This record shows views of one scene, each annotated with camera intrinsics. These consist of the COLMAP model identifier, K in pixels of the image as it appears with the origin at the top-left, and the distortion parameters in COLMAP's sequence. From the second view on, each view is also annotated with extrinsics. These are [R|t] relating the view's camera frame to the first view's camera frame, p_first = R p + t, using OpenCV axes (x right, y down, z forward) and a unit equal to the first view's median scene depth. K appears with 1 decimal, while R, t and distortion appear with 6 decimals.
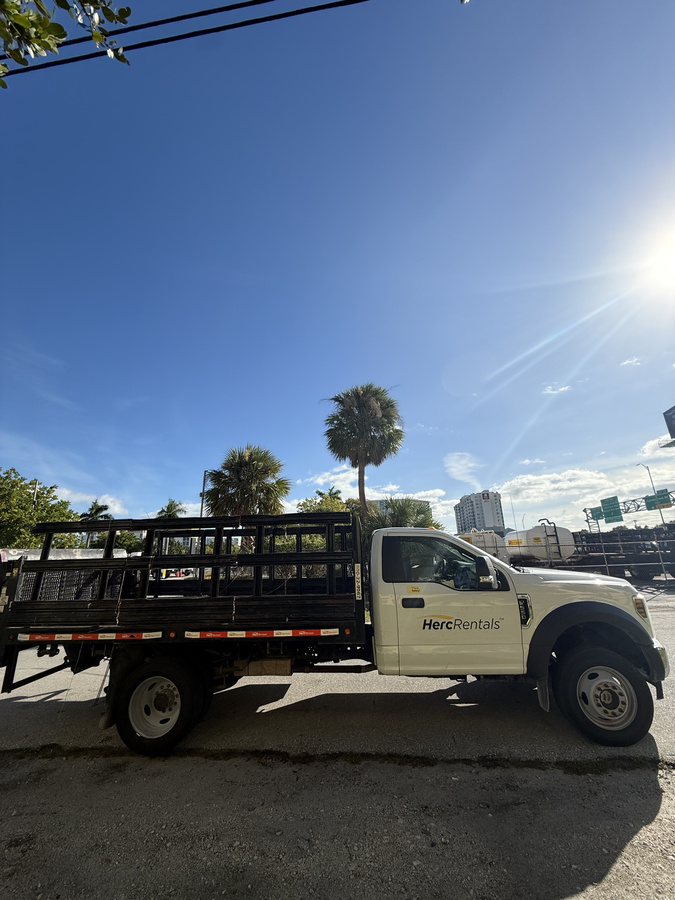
lens RADIAL K [[356.4, 0, 337.5], [0, 356.4, 450.0], [0, 0, 1]] dist [0.003328, 0.000261]
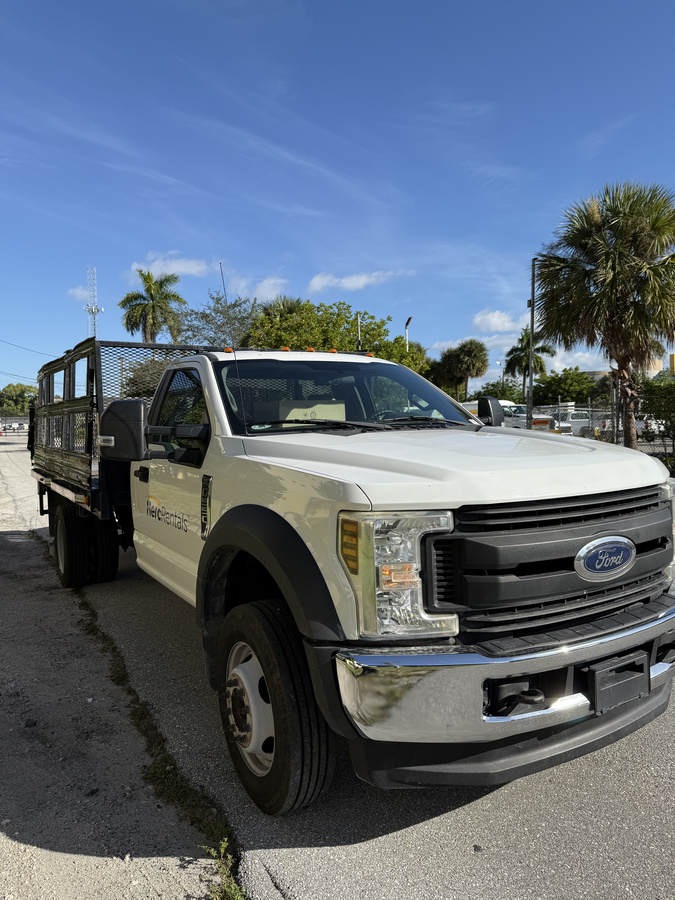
lens RADIAL K [[639.7, 0, 337.5], [0, 639.7, 450.0], [0, 0, 1]] dist [0.073803, 0.000239]
pose [[0.547905, 0.055399, -0.834704, 1.546503], [0.236206, 0.946957, 0.217896, 0.235294], [0.802500, -0.316549, 0.505757, 0.810402]]
